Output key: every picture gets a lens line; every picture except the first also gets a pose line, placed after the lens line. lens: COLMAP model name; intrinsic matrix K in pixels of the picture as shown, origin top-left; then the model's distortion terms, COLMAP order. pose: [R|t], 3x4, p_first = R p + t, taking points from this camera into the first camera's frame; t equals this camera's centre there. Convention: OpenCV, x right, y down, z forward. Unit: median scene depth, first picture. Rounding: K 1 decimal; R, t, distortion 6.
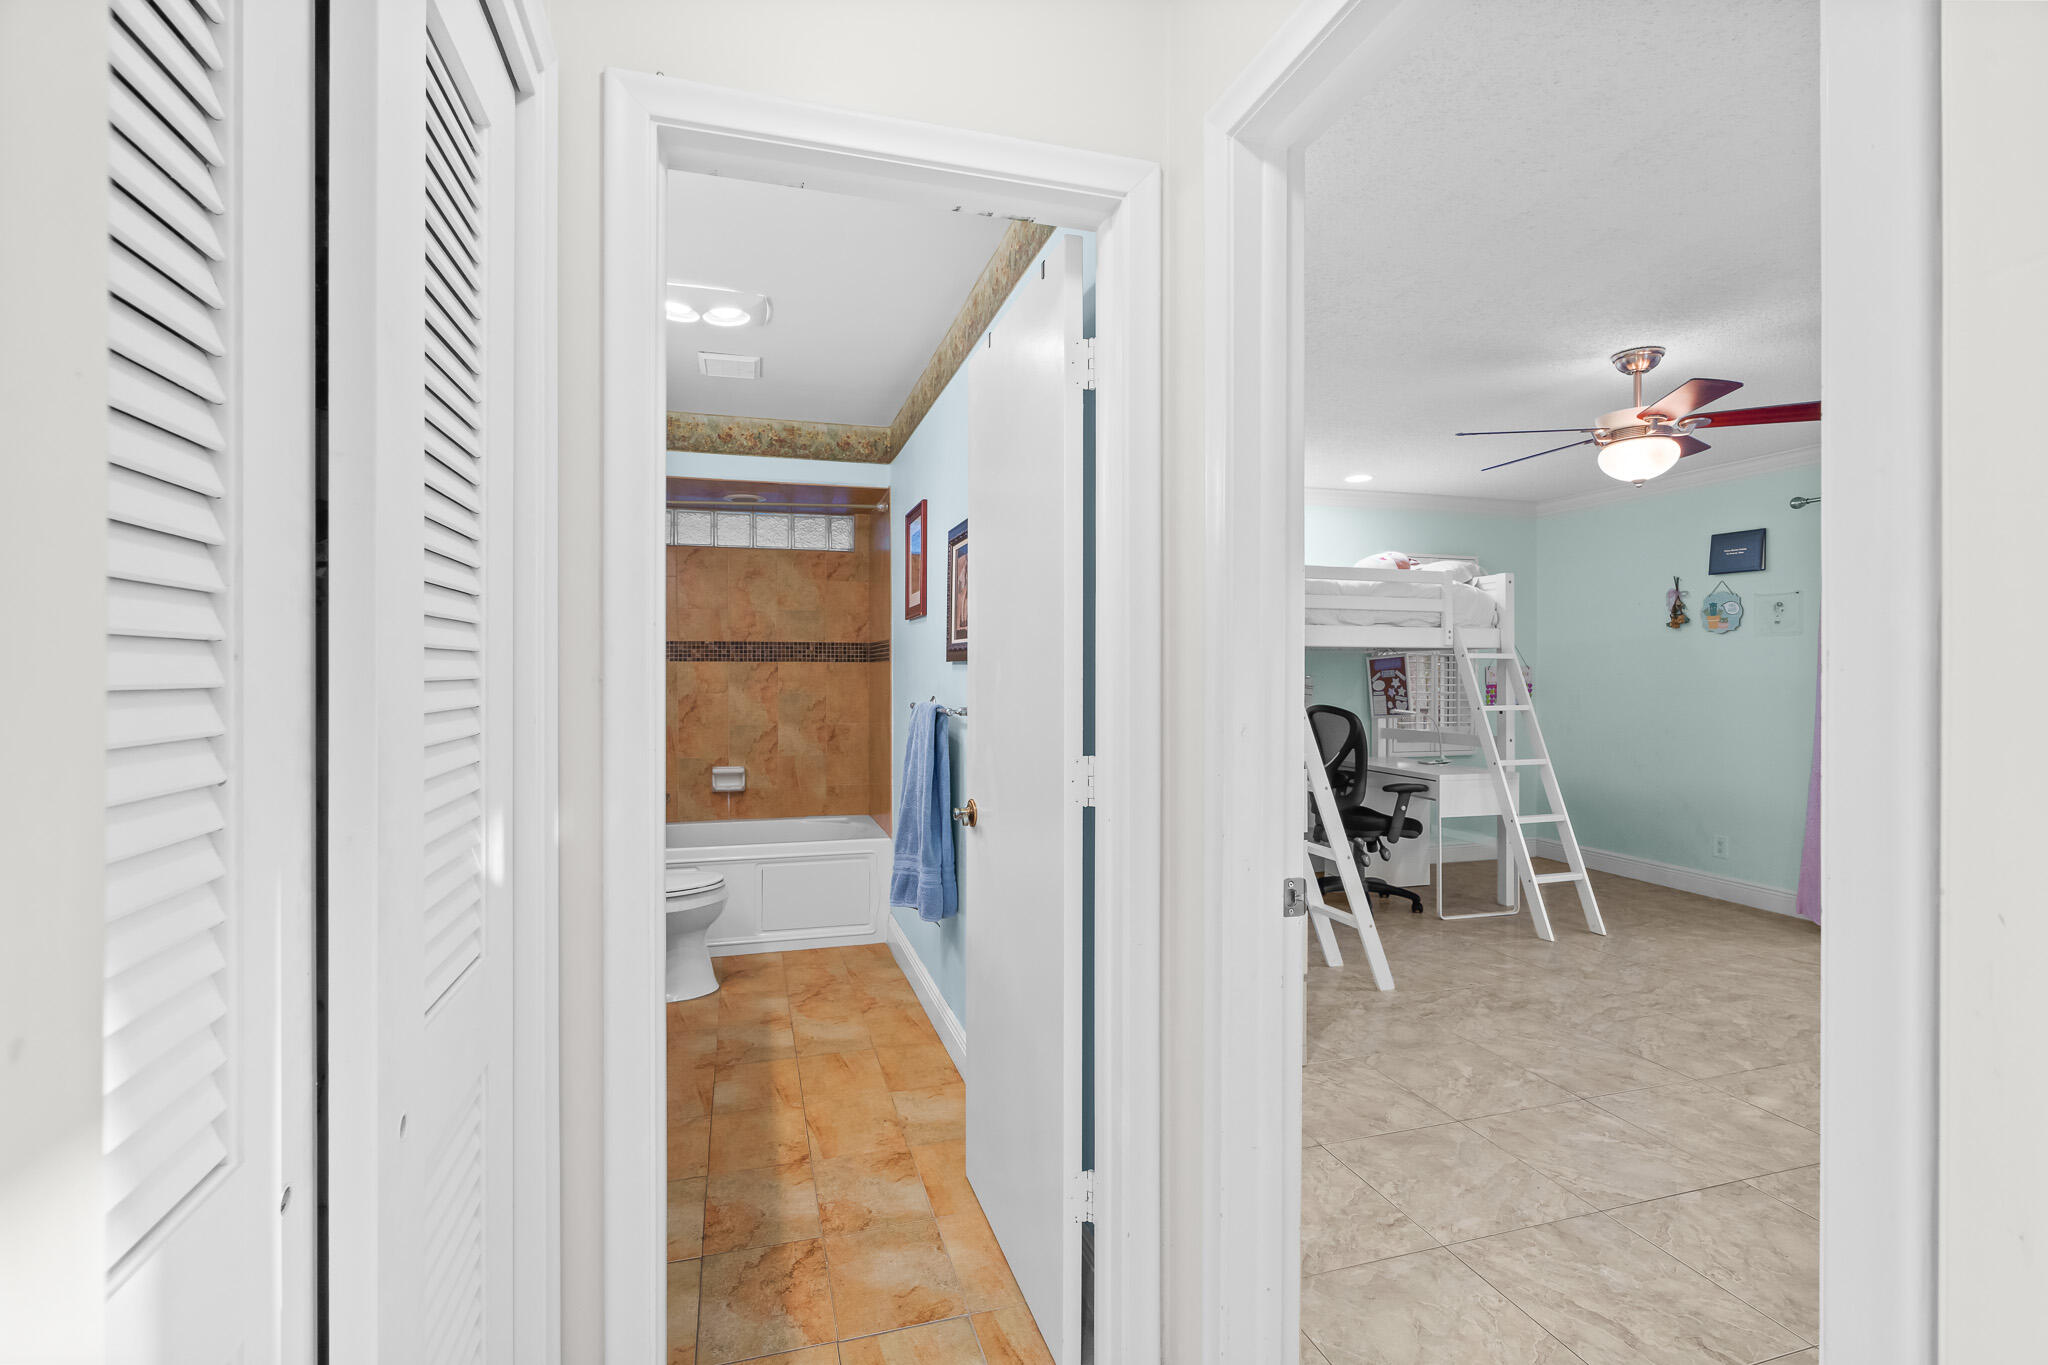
lens RADIAL K [[935.7, 0, 1019.3], [0, 935.7, 680.8], [0, 0, 1]] dist [-0.008622, 0.004260]
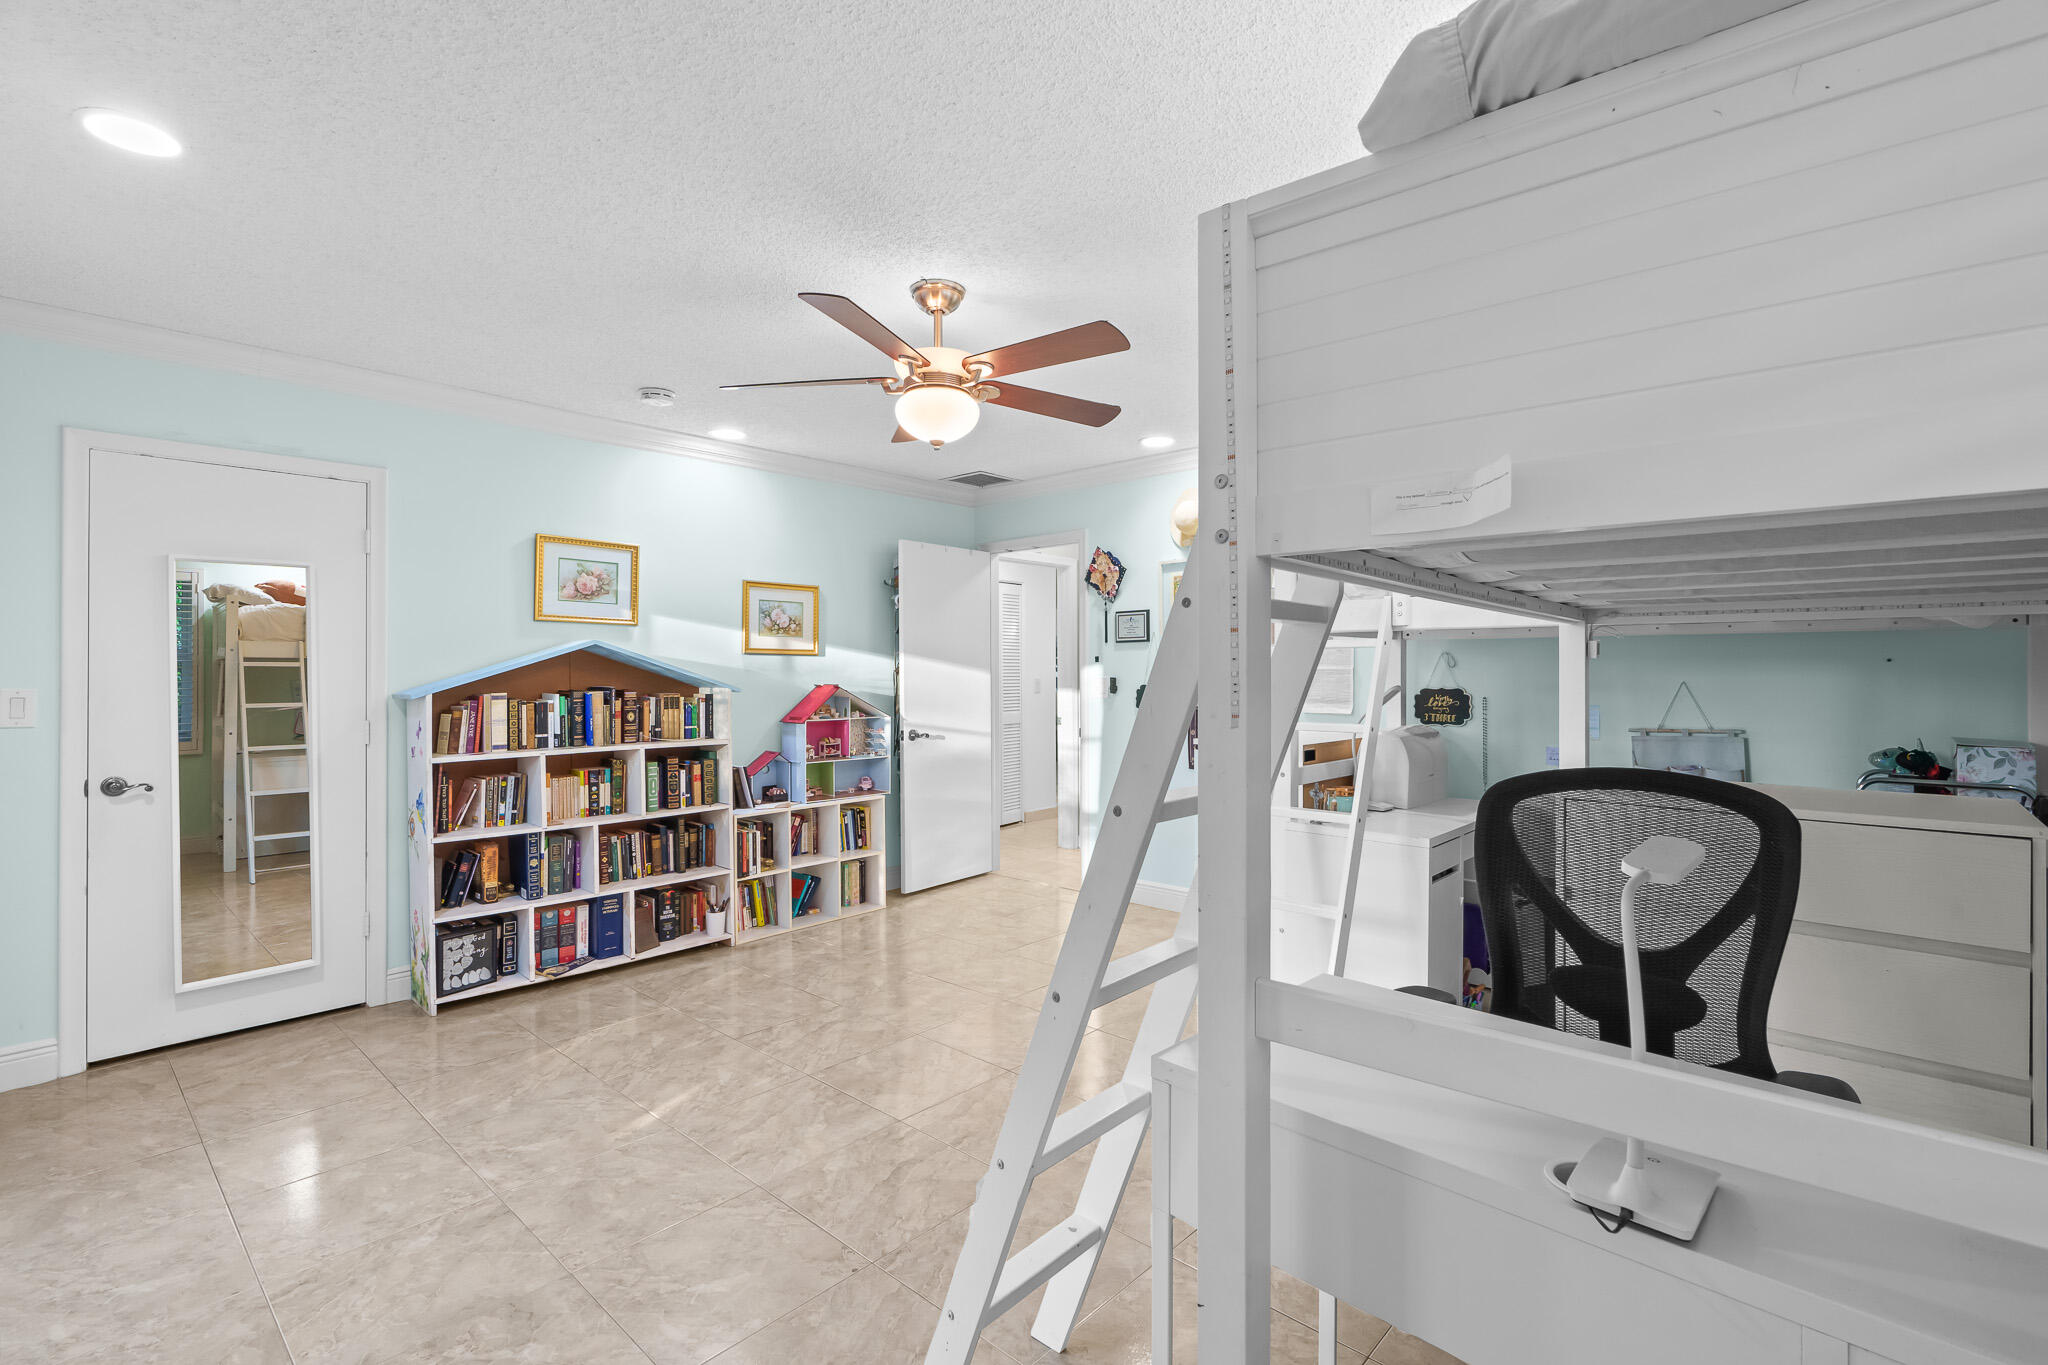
lens RADIAL K [[935.7, 0, 1023.4], [0, 935.7, 673.8], [0, 0, 1]] dist [-0.008622, 0.004260]
pose [[-0.866604, 0.003522, -0.498983, 0.960812], [-0.001321, 0.999955, 0.009352, -0.016022], [0.498994, 0.008764, -0.866561, 1.665125]]
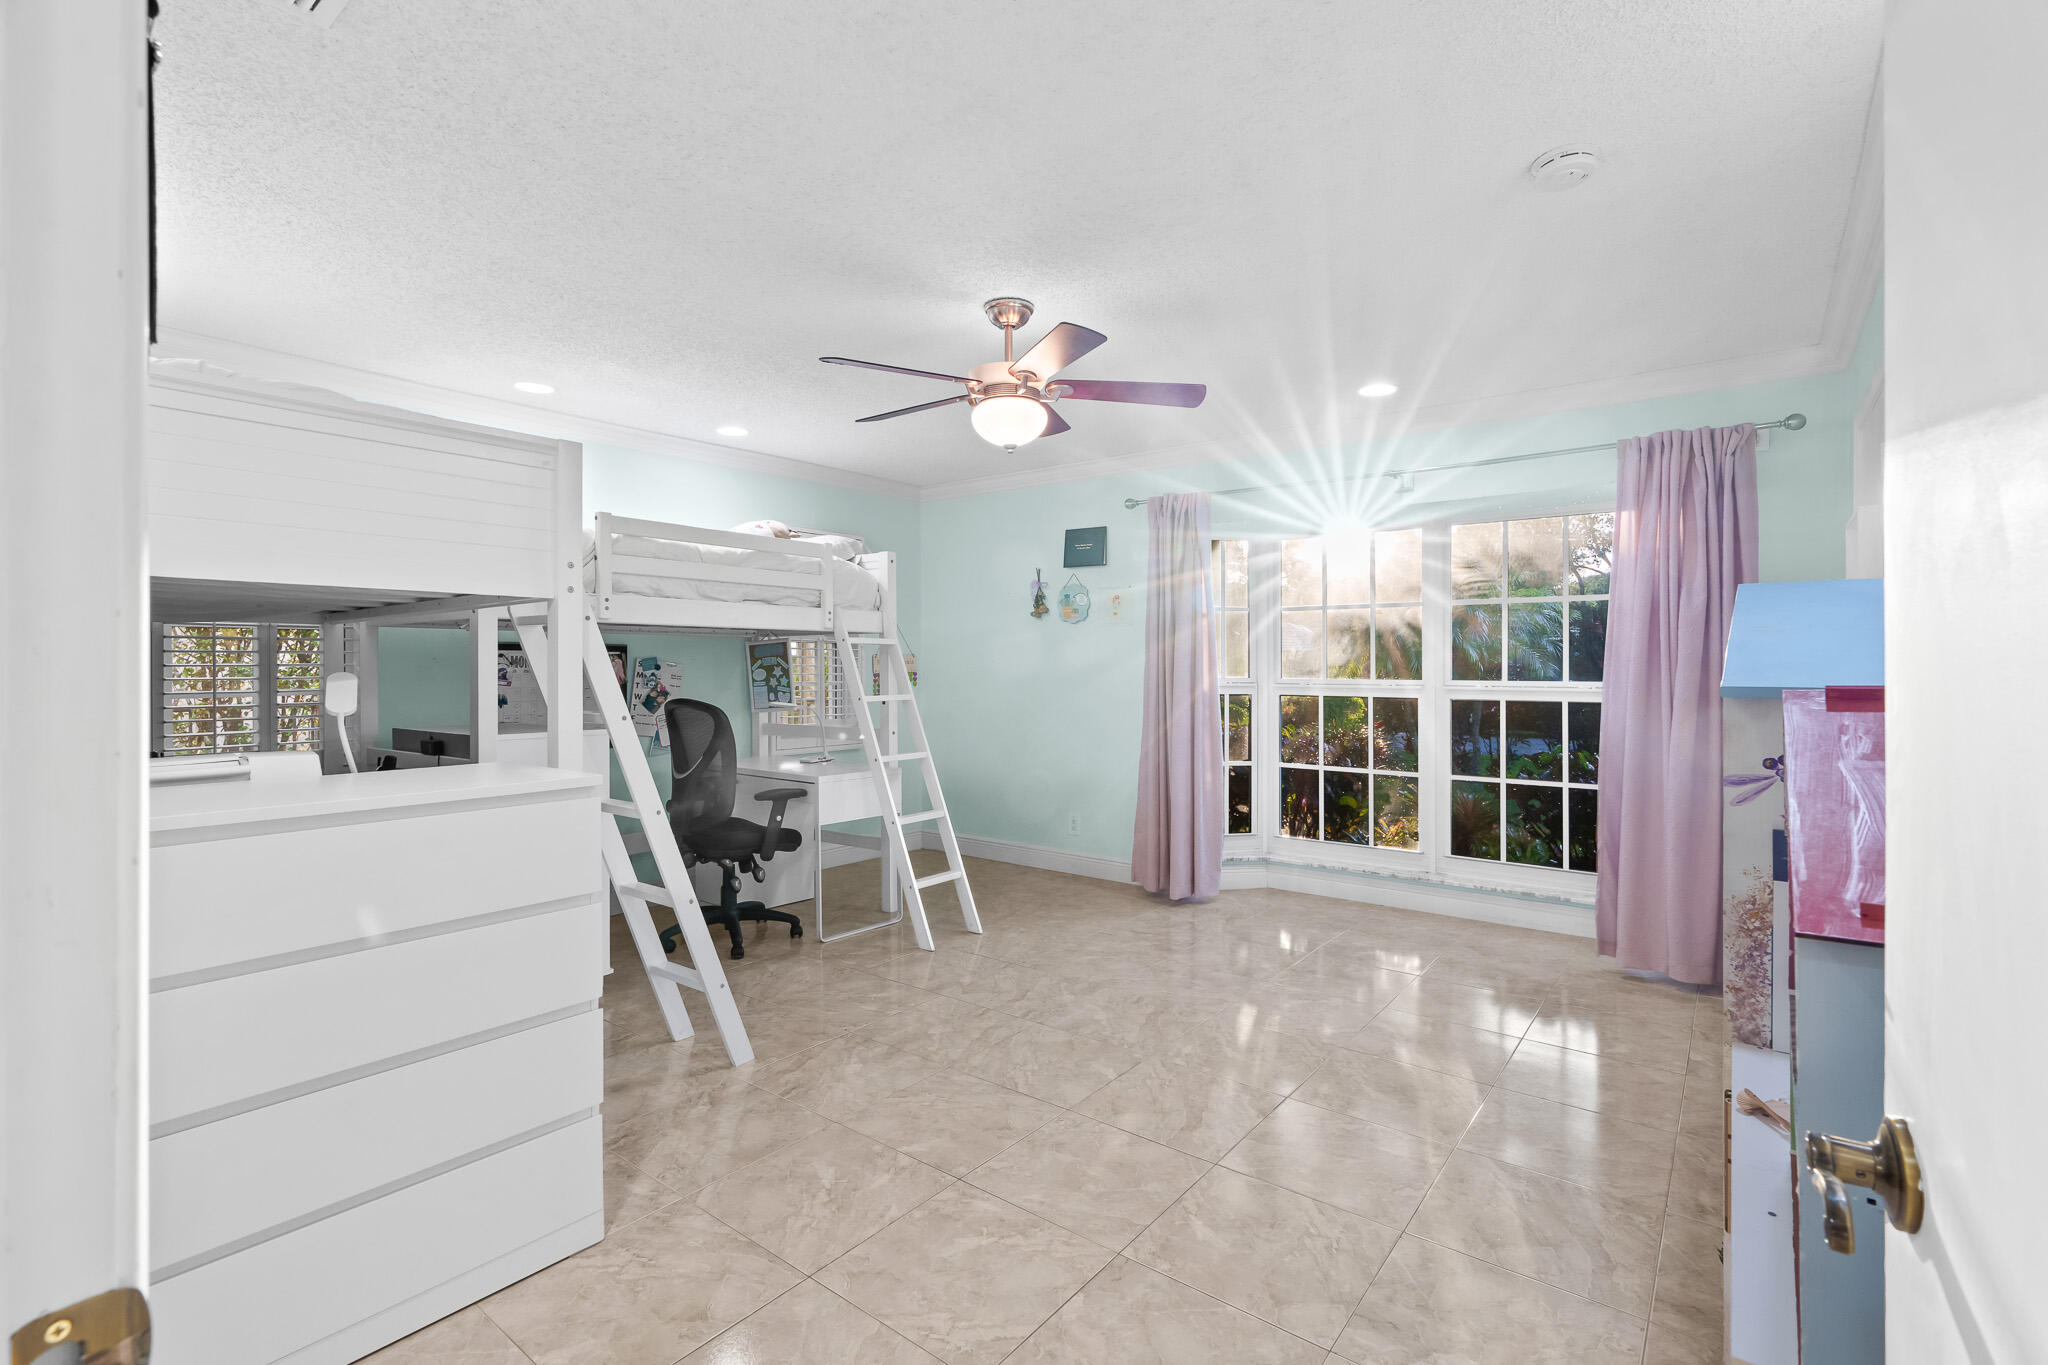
lens RADIAL K [[935.7, 0, 1031.6], [0, 935.7, 670.2], [0, 0, 1]] dist [-0.008622, 0.004260]
pose [[0.817077, -0.003635, 0.576517, 0.147082], [0.005138, 0.999986, -0.000977, 0.004705], [-0.576505, 0.003760, 0.817085, 0.231586]]
